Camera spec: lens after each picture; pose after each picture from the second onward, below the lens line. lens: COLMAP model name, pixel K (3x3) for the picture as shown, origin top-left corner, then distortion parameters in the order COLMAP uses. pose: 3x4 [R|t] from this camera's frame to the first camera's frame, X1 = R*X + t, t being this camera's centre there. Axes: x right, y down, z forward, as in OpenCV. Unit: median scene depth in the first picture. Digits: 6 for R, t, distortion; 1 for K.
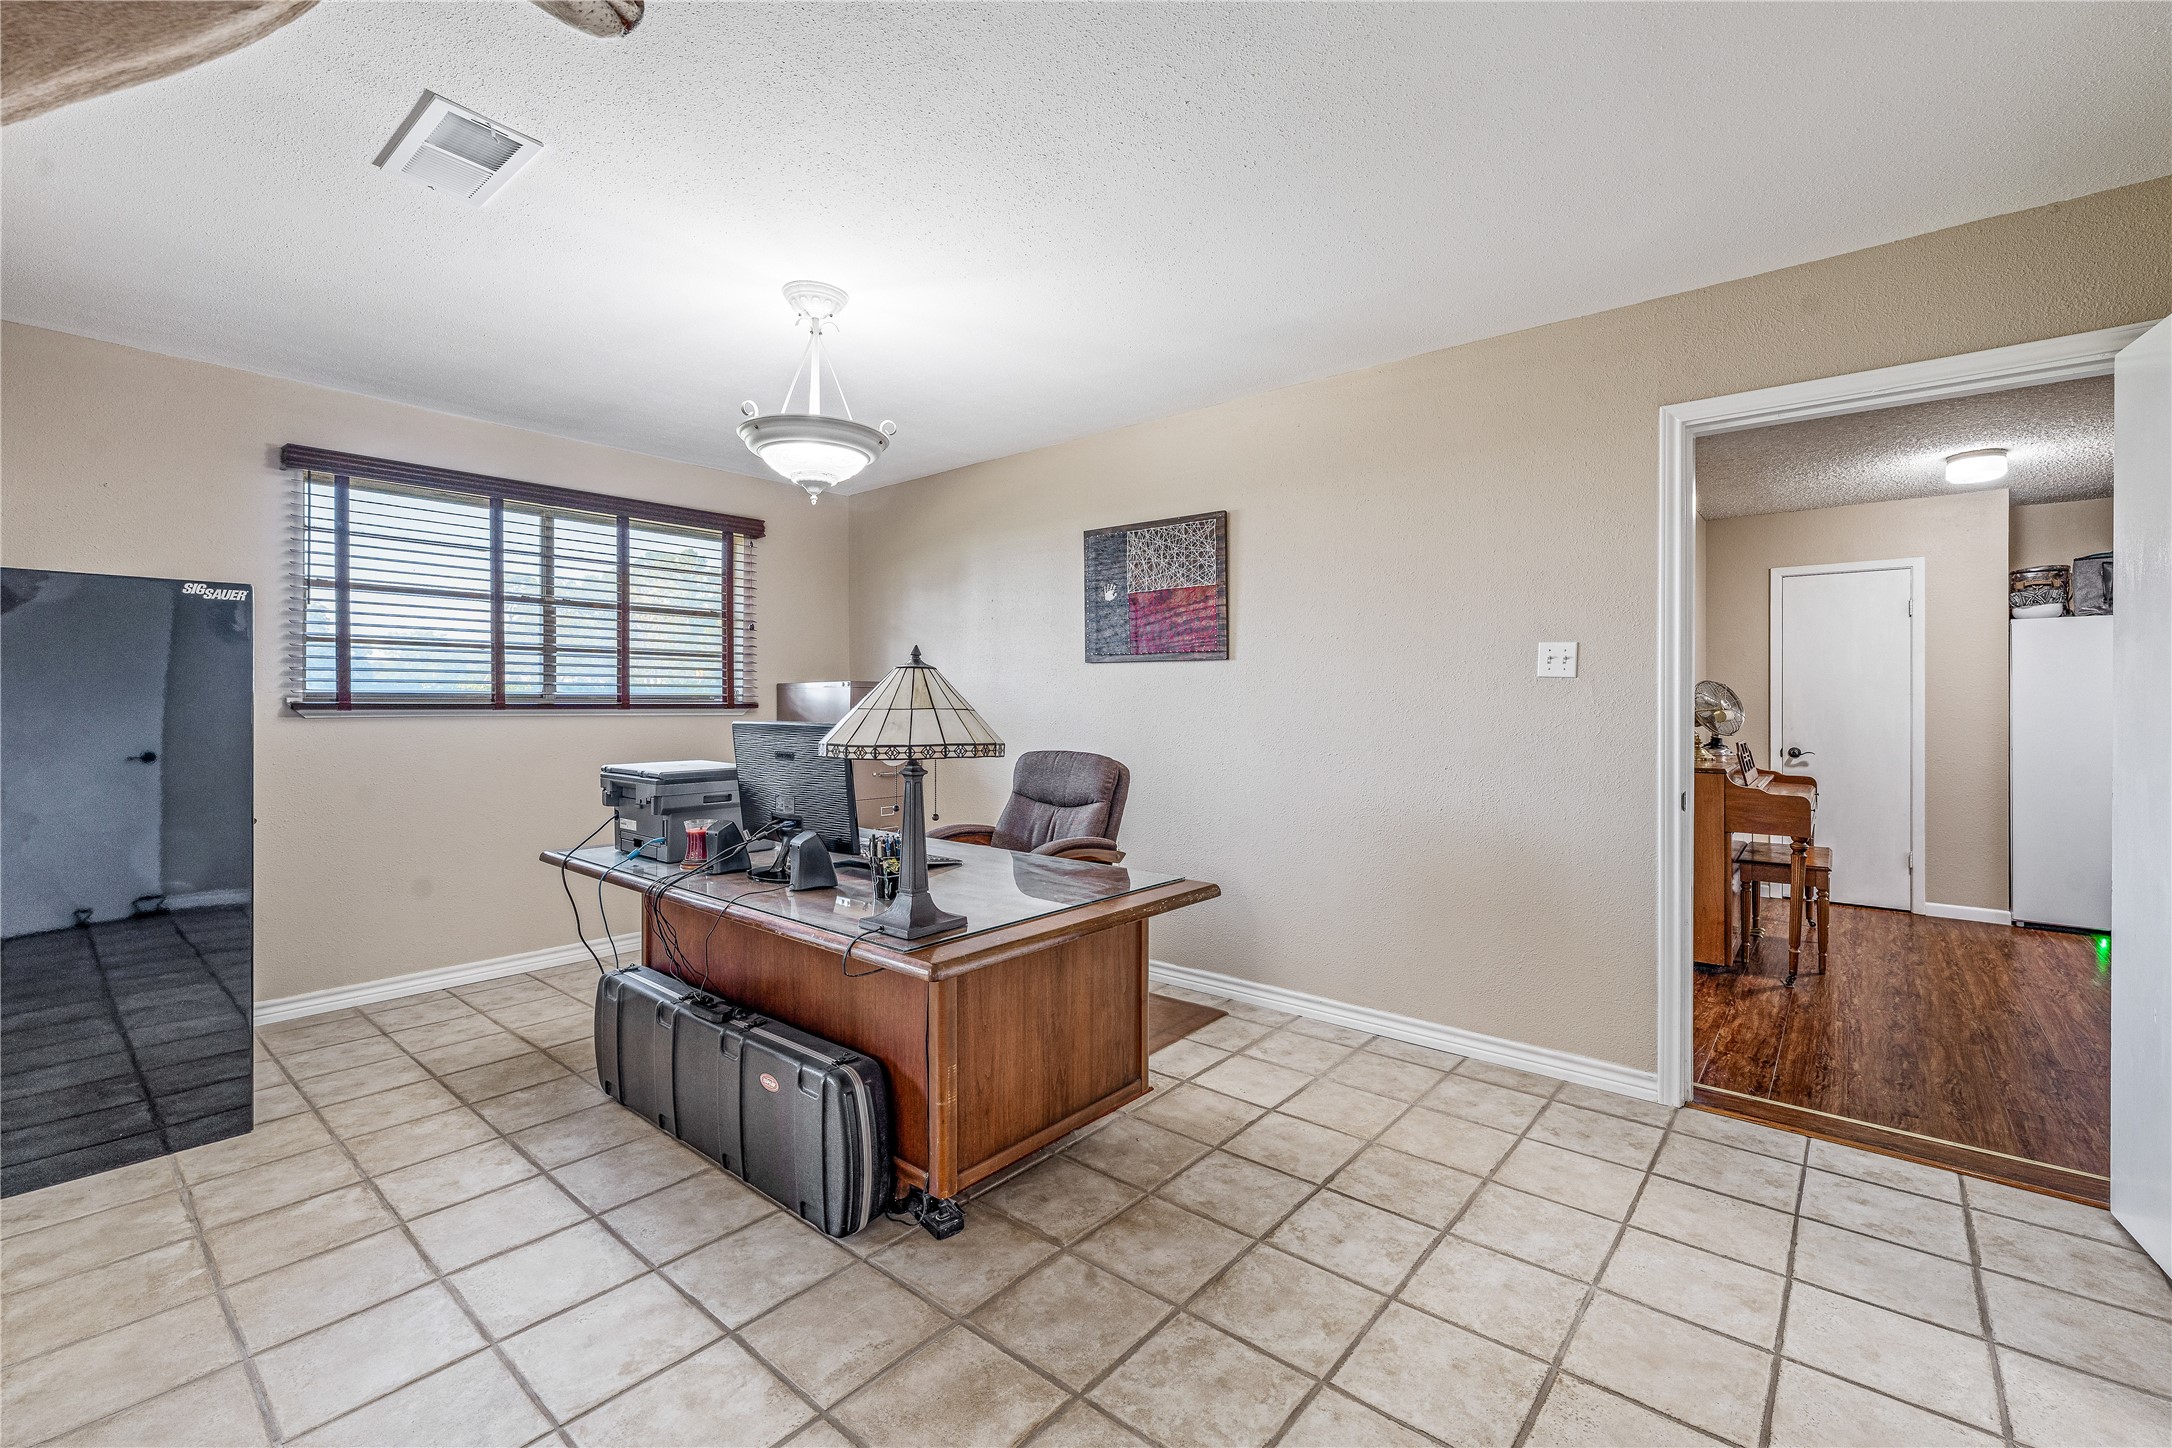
lens RADIAL K [[929.8, 0, 1086.7], [0, 929.8, 700.6], [0, 0, 1]] dist [0.006305, -0.000386]
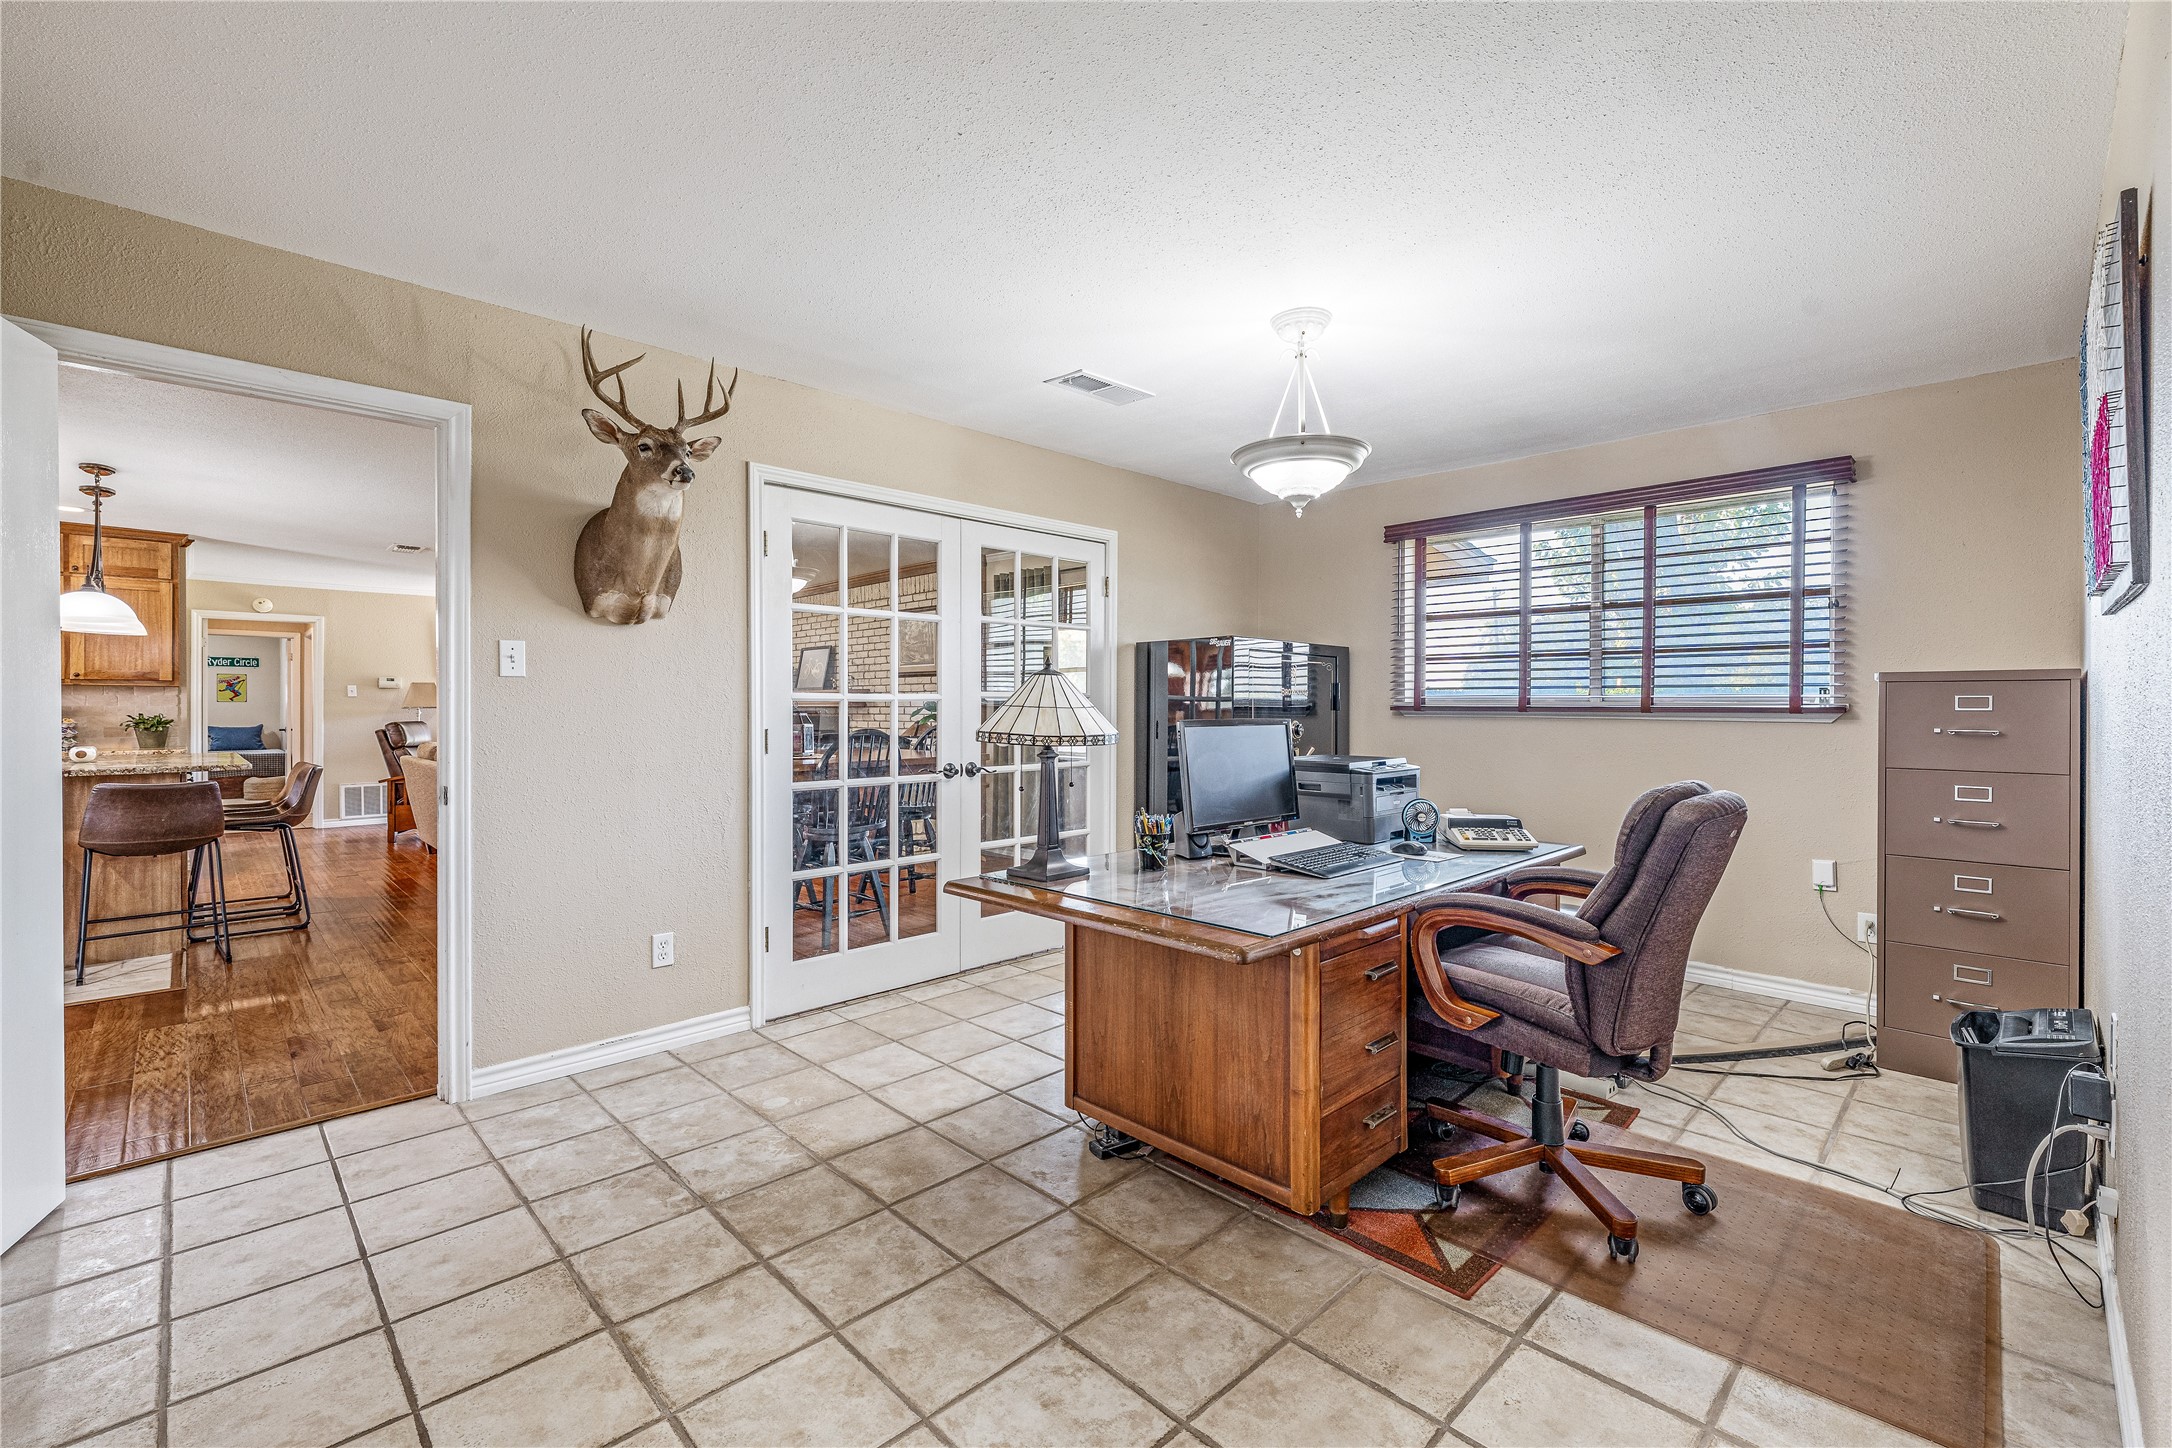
lens RADIAL K [[929.8, 0, 1085.5], [0, 929.8, 715.6], [0, 0, 1]] dist [0.006305, -0.000386]
pose [[-0.102557, 0.008460, -0.994691, 0.891160], [-0.001330, 0.999962, 0.008642, 0.008662], [0.994726, 0.002209, -0.102542, 0.967914]]
